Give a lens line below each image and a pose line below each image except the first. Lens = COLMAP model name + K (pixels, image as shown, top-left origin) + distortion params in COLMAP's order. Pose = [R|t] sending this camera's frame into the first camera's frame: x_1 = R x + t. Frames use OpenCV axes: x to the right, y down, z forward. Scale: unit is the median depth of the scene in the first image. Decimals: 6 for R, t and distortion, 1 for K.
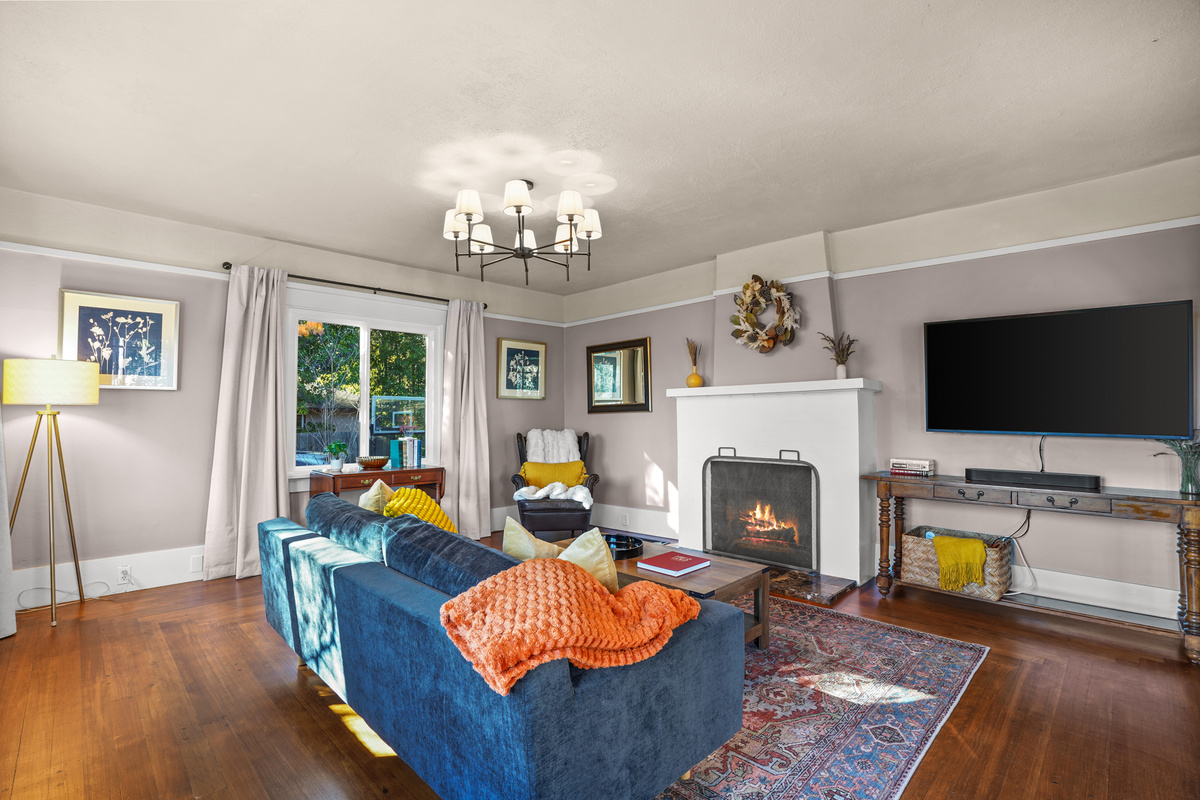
lens RADIAL K [[557.7, 0, 599.9], [0, 557.7, 389.5], [0, 0, 1]] dist [-0.043639, 0.001144]
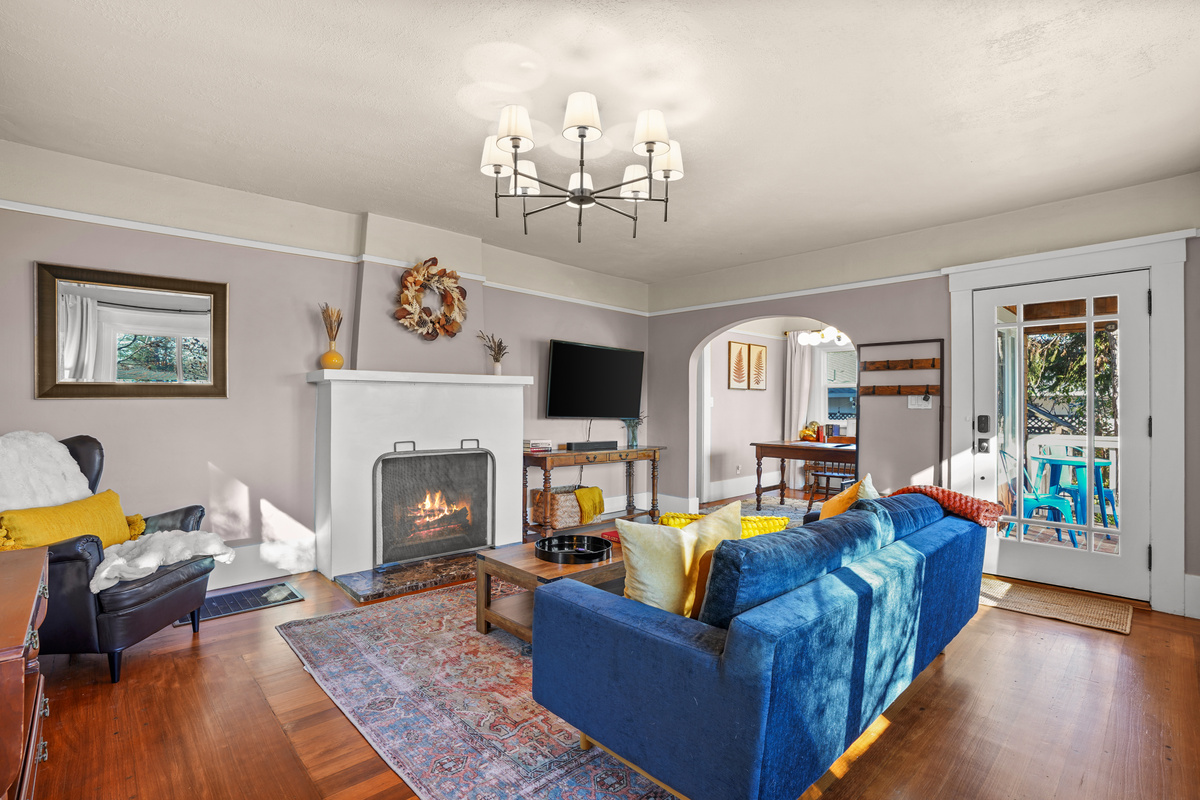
lens RADIAL K [[557.7, 0, 599.9], [0, 557.7, 389.5], [0, 0, 1]] dist [-0.043639, 0.001144]
pose [[0.037249, 0.033925, 0.998730, -0.730840], [-0.053570, 0.998054, -0.031904, 0.036573], [-0.997869, -0.052314, 0.038994, 0.739325]]
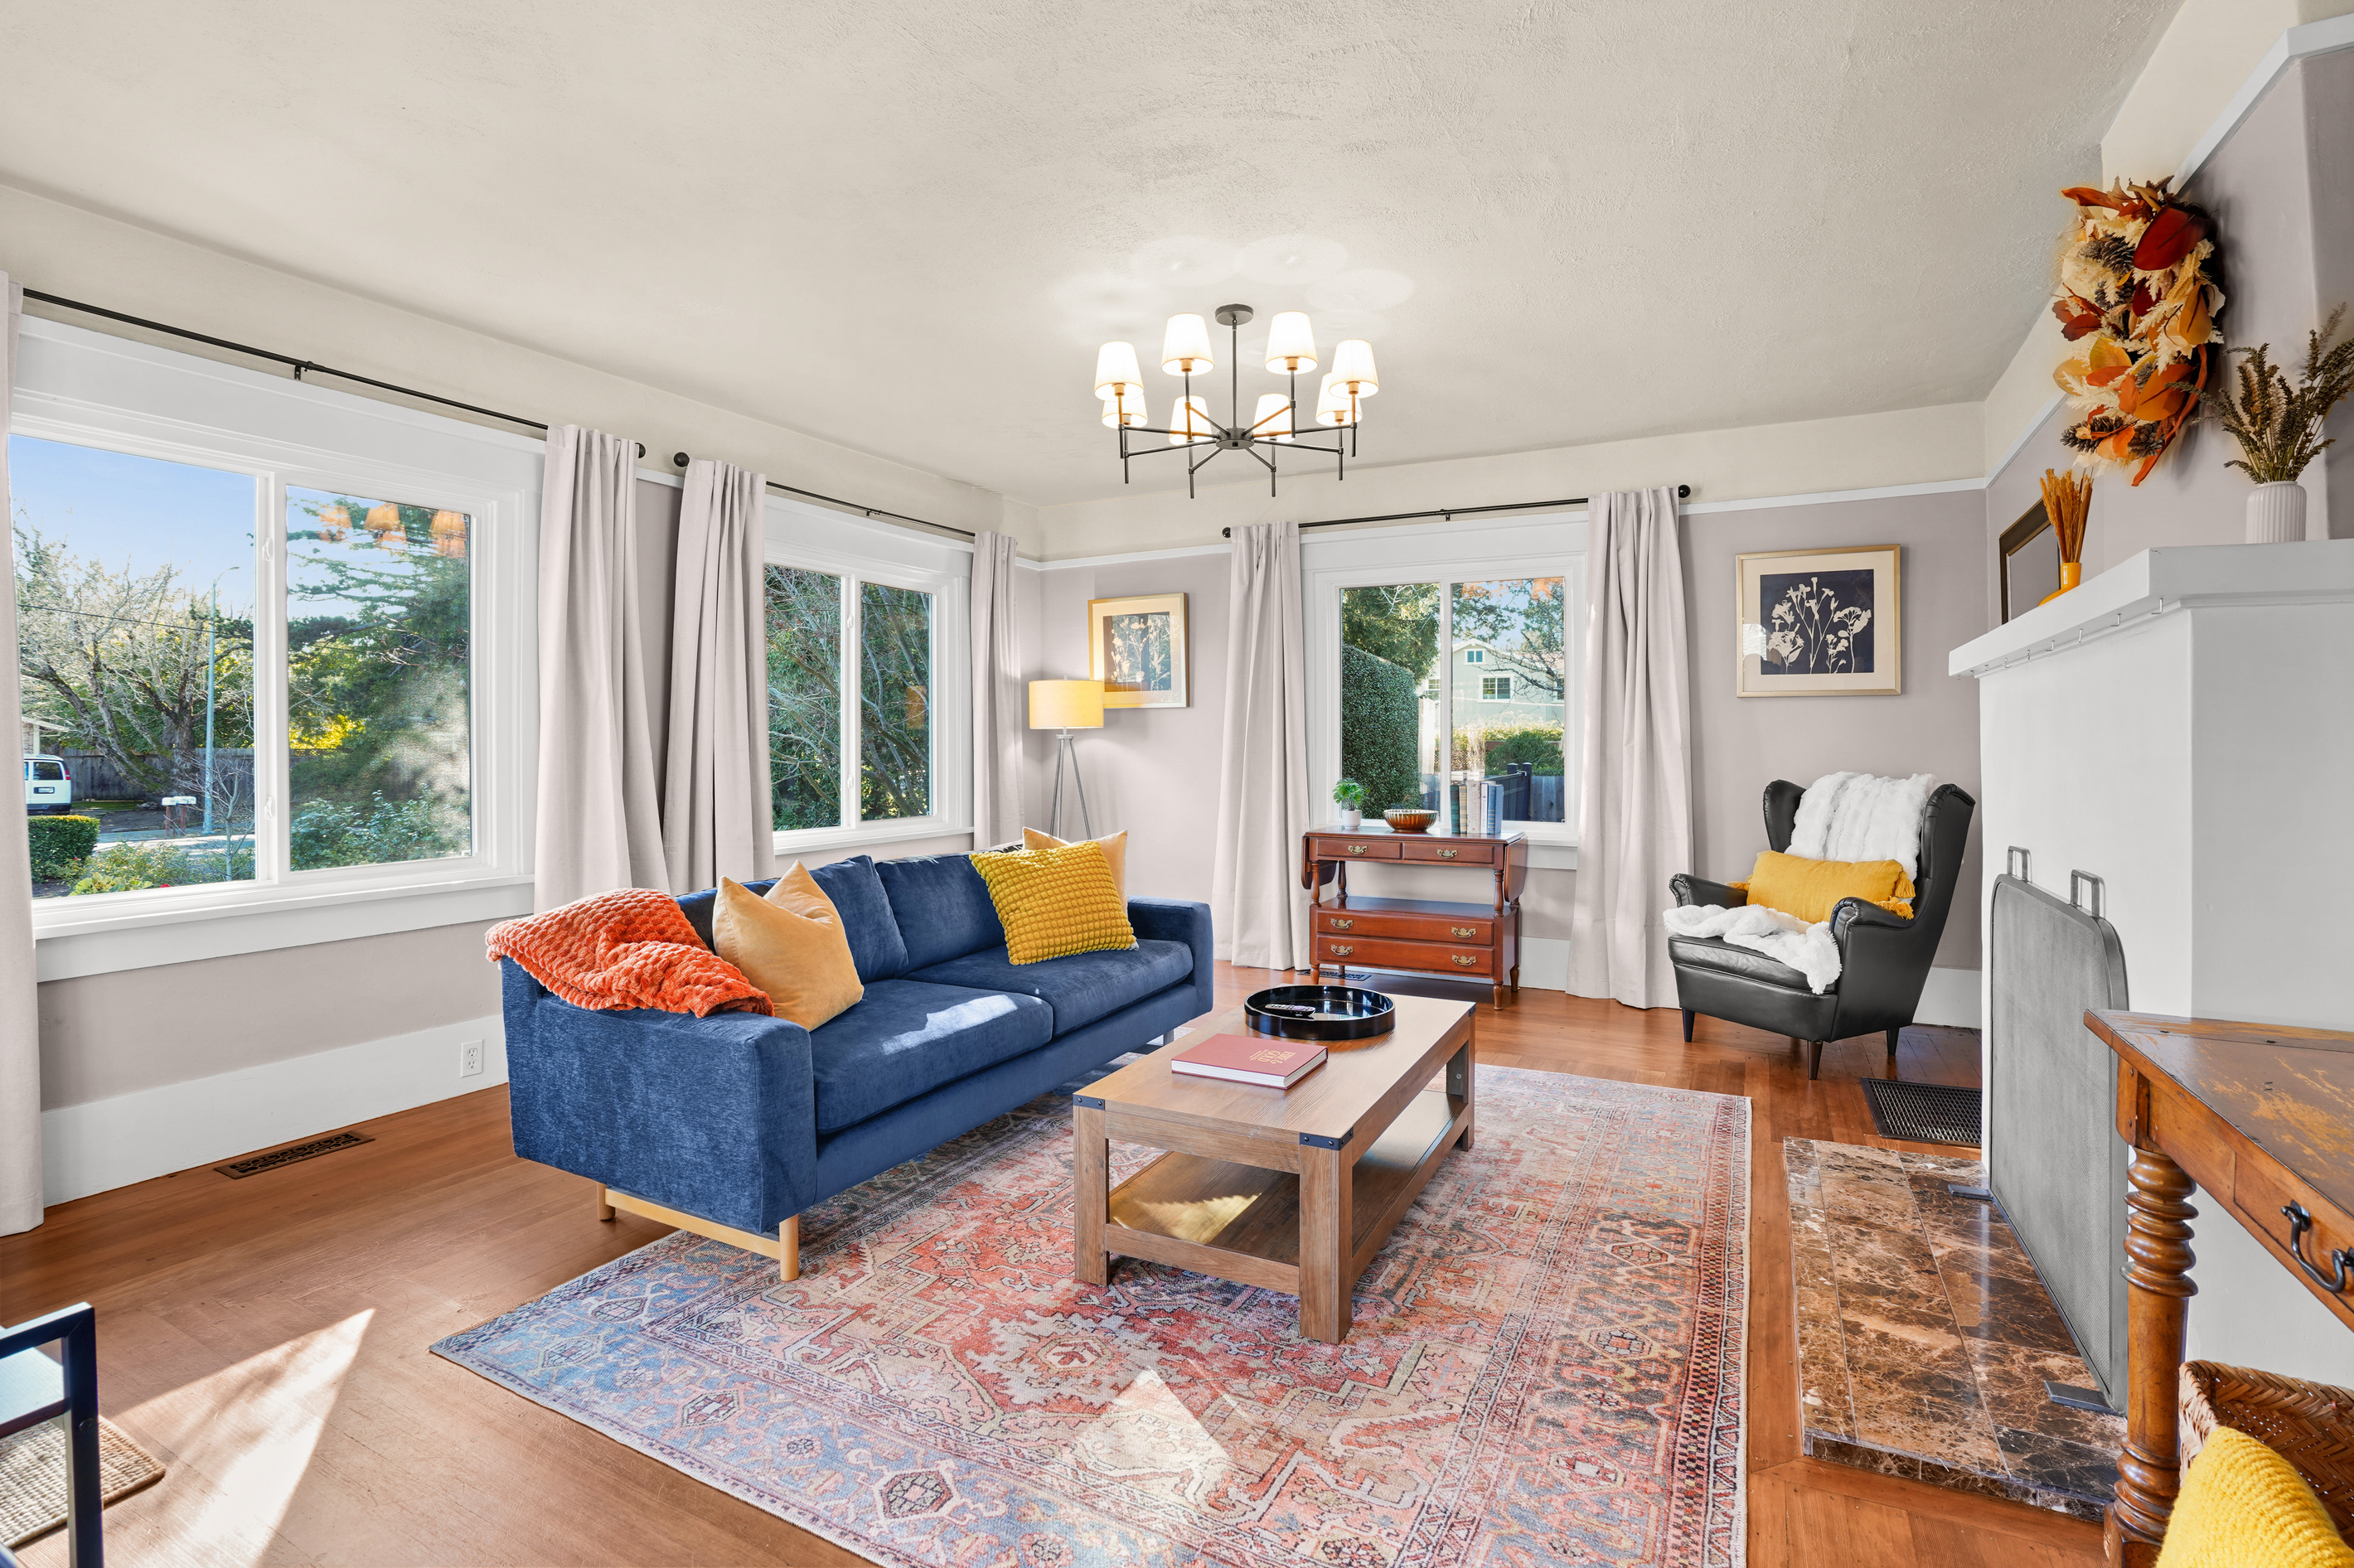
lens RADIAL K [[1093.9, 0, 1176.9], [0, 1093.9, 763.4], [0, 0, 1]] dist [-0.043639, 0.001144]
pose [[0.293256, 0.024247, -0.955727, 0.686005], [0.047335, 0.998084, 0.039846, 0.017777], [0.954861, -0.056925, 0.291546, 0.486969]]
